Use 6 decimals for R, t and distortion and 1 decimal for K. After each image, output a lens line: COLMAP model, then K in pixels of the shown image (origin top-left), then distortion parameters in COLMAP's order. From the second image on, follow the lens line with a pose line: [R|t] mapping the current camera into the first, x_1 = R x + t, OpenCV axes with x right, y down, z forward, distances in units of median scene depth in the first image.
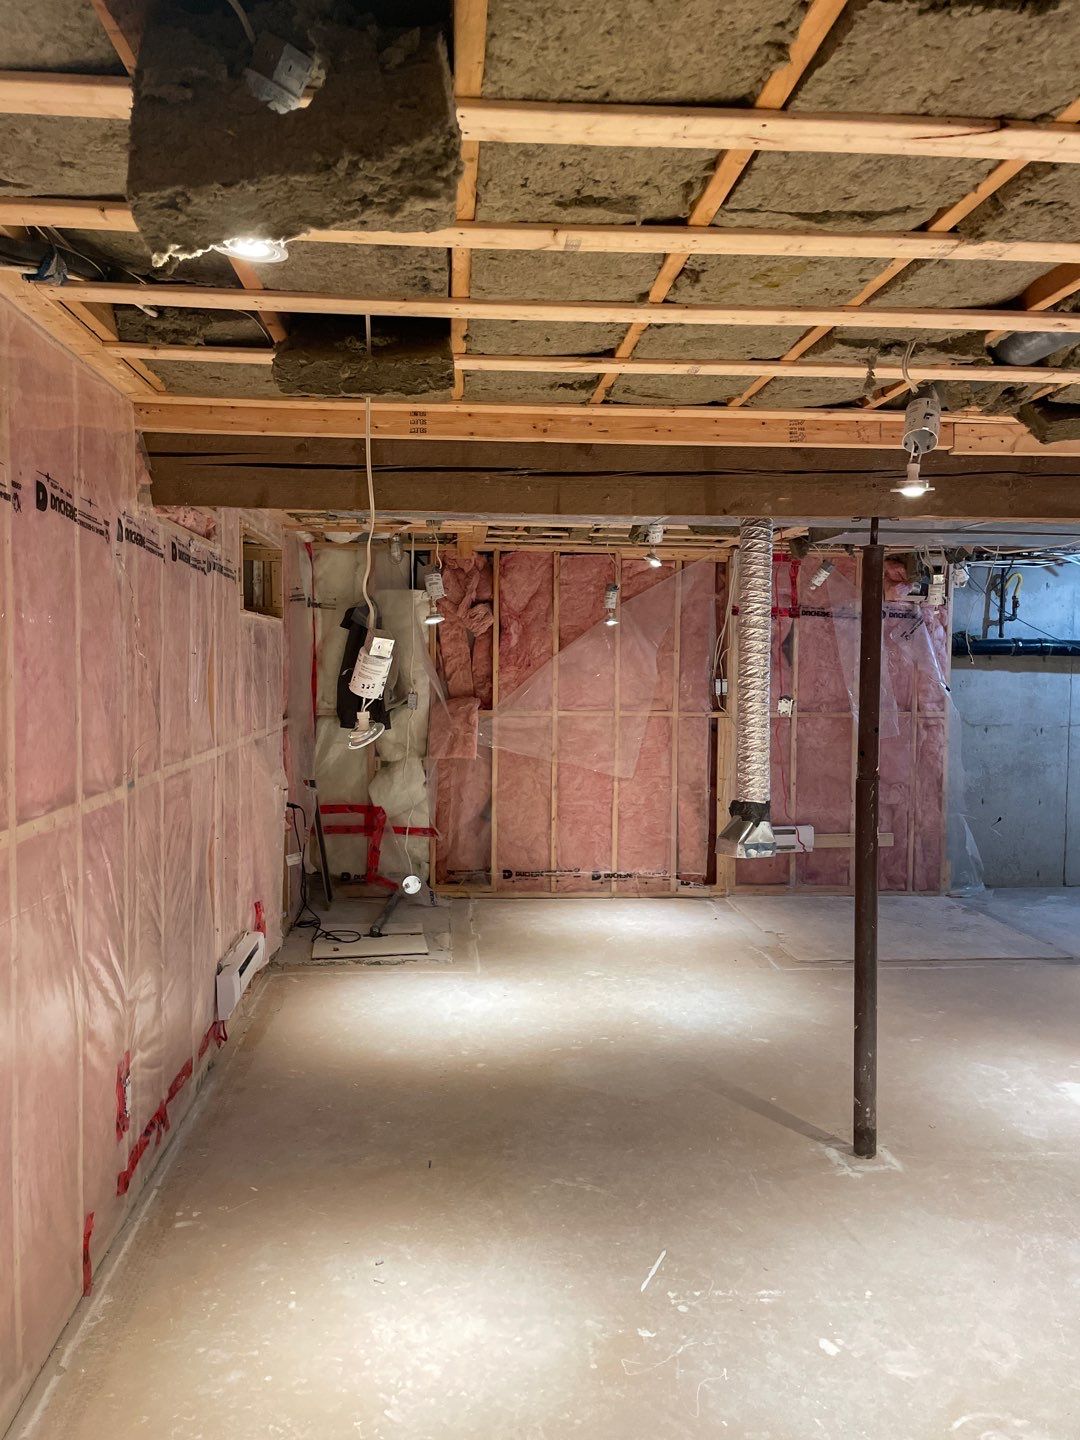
lens RADIAL K [[1088.7, 0, 532.7], [0, 1088.7, 698.5], [0, 0, 1]] dist [0.085389, -0.117325]
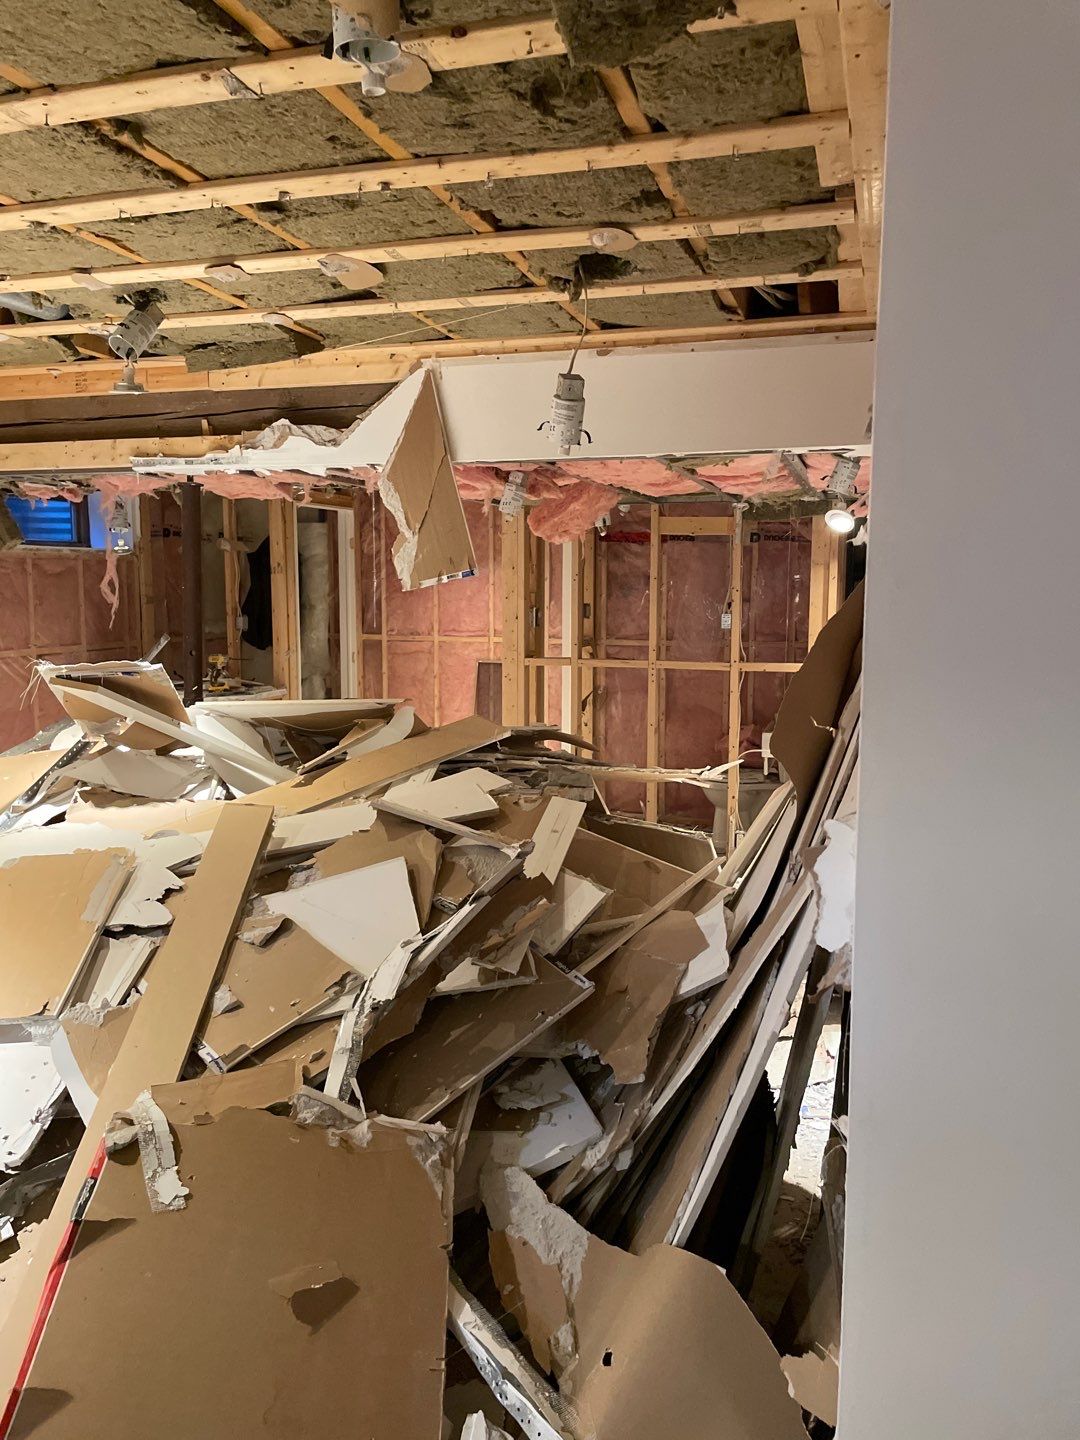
lens RADIAL K [[1088.7, 0, 532.7], [0, 1088.7, 698.5], [0, 0, 1]] dist [0.085389, -0.117325]
pose [[0.948549, 0.027434, -0.315440, 0.443452], [-0.005579, 0.997533, 0.069977, -0.002555], [0.316582, -0.064617, 0.946362, 0.028178]]
